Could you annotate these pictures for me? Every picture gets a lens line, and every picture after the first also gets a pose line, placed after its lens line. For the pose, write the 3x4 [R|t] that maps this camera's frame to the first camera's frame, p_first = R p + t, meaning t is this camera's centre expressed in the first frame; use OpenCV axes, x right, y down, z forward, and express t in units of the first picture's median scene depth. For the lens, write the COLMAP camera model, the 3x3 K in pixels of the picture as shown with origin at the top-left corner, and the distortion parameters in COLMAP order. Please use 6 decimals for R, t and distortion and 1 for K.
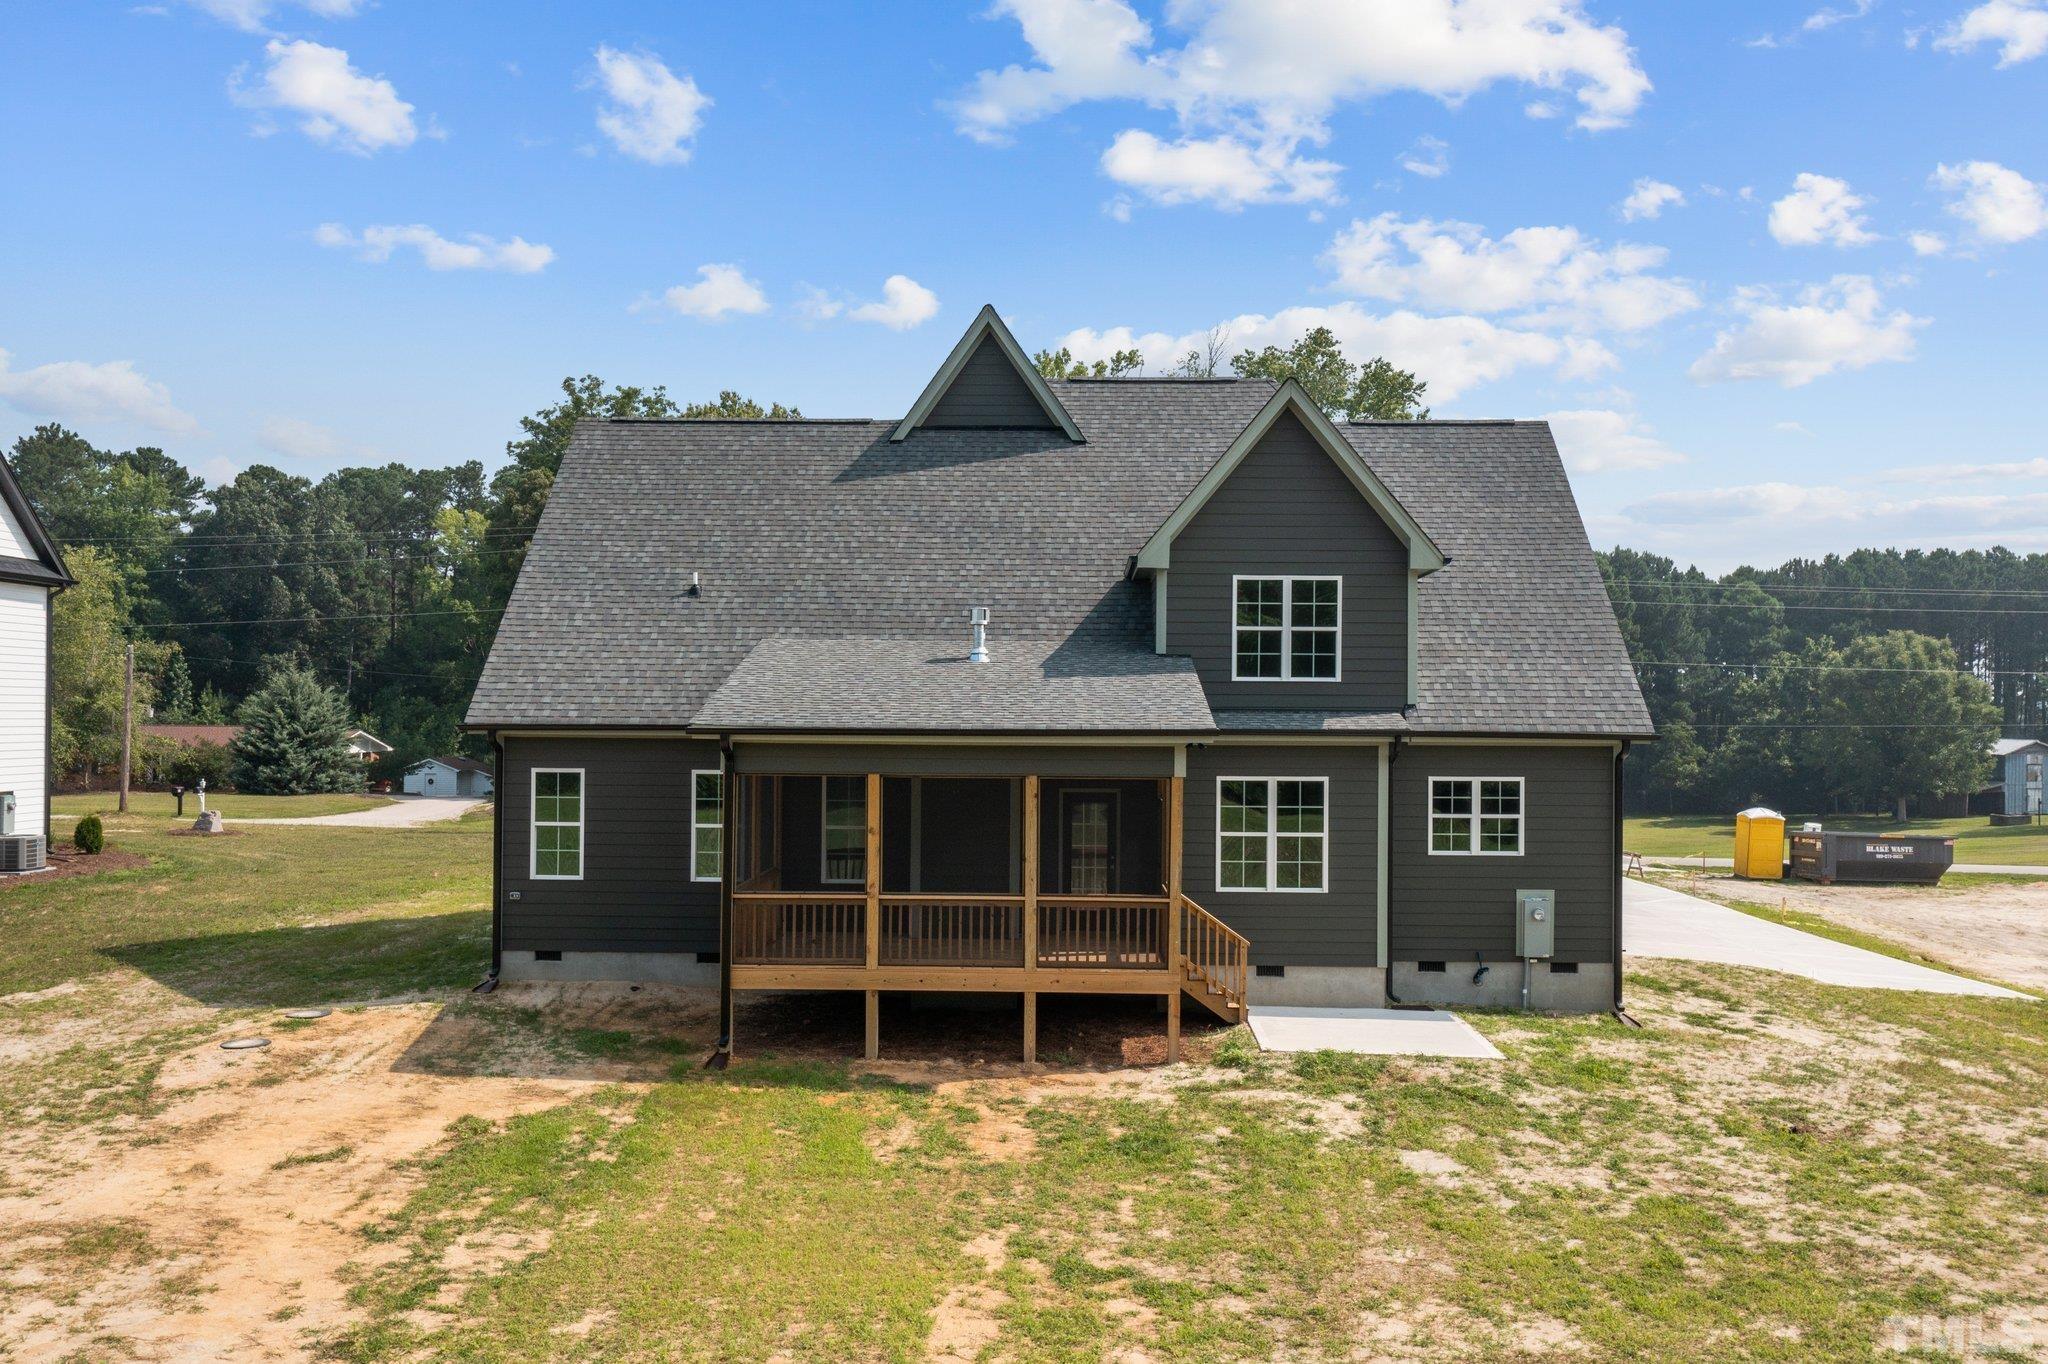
lens RADIAL K [[1640.3, 0, 1024.0], [0, 1640.3, 682.0], [0, 0, 1]] dist [-0.003213, 0.012696]
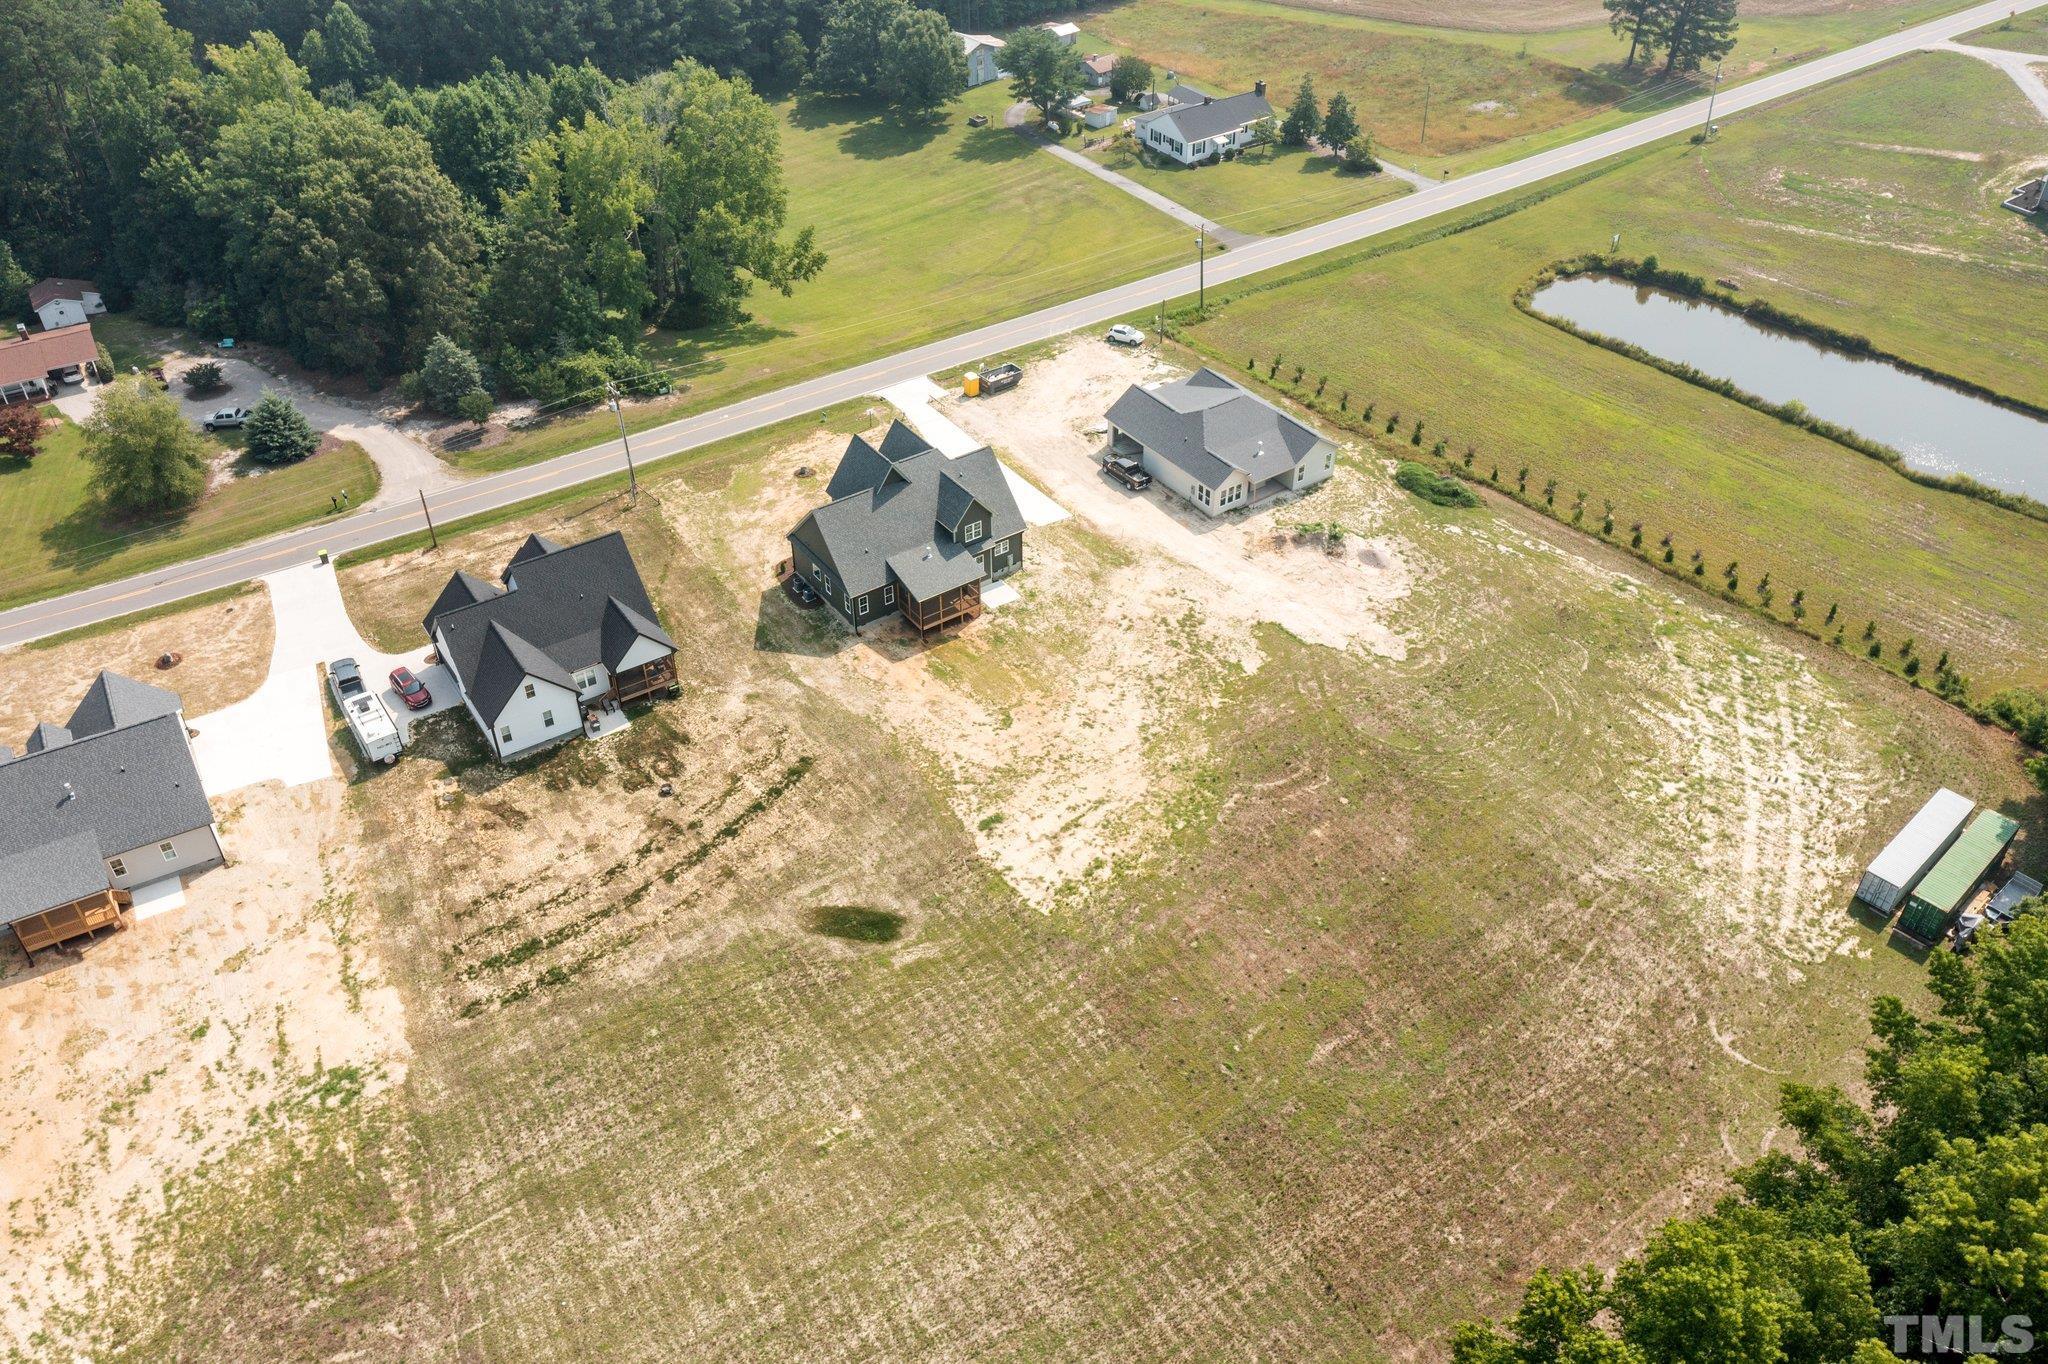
lens RADIAL K [[1640.3, 0, 1024.0], [0, 1640.3, 682.0], [0, 0, 1]] dist [-0.003213, 0.012696]
pose [[0.803386, -0.383869, 0.455209, -2.562794], [-0.001670, 0.763014, 0.646380, -3.411924], [-0.595456, -0.520053, 0.612354, -2.933351]]
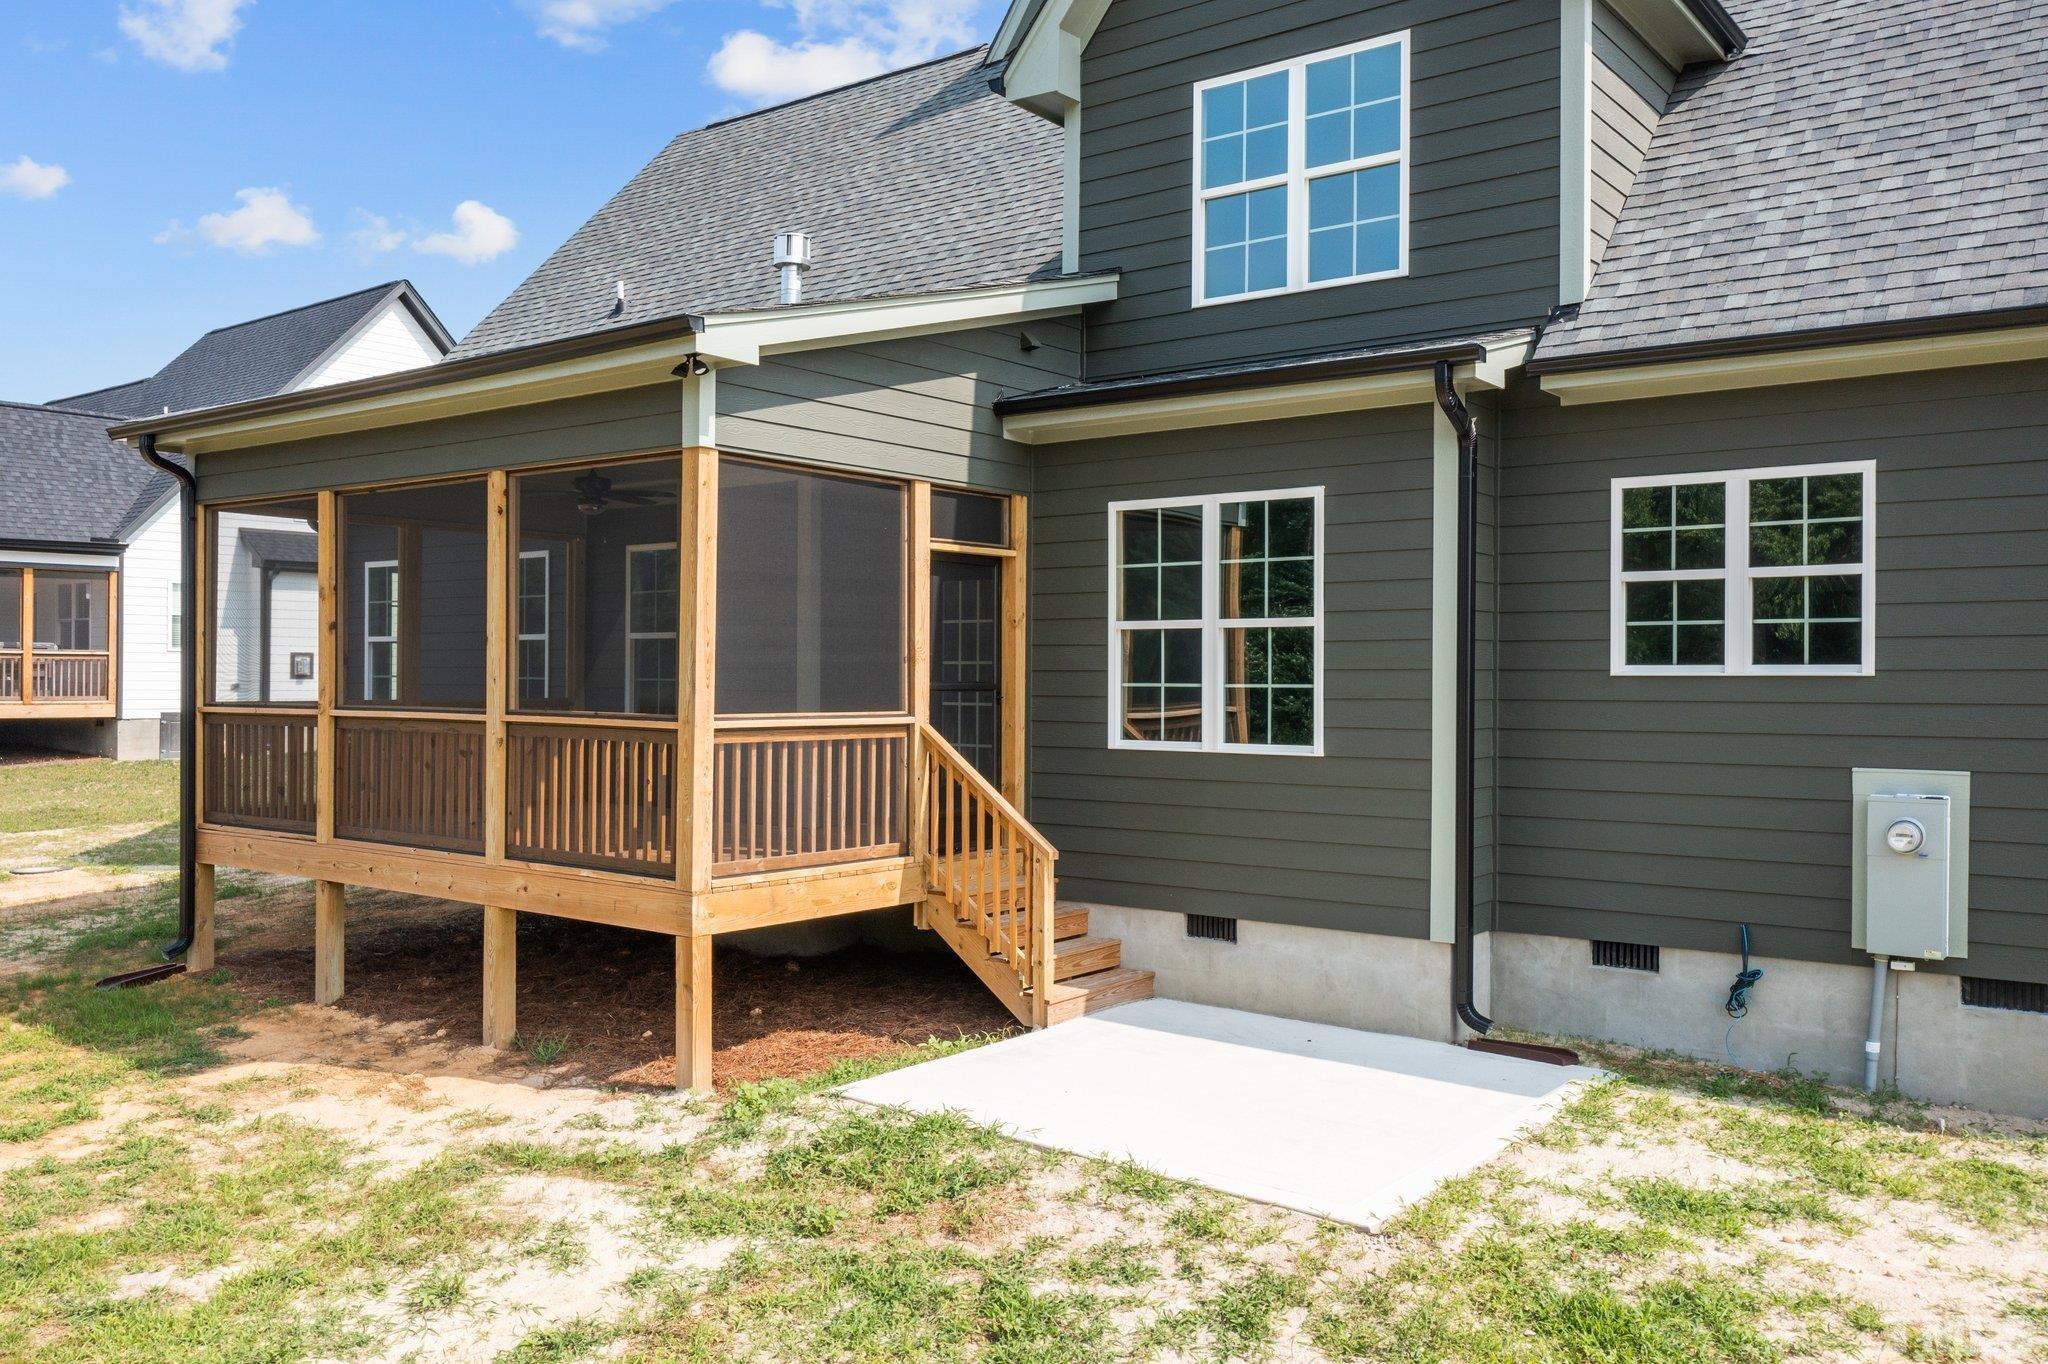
lens RADIAL K [[1640.3, 0, 1024.0], [0, 1640.3, 682.0], [0, 0, 1]] dist [-0.003213, 0.012696]
pose [[0.817941, 0.000131, -0.575302, 0.364444], [0.012569, 0.999757, 0.018097, 0.099366], [0.575165, -0.022033, 0.817741, 0.599885]]
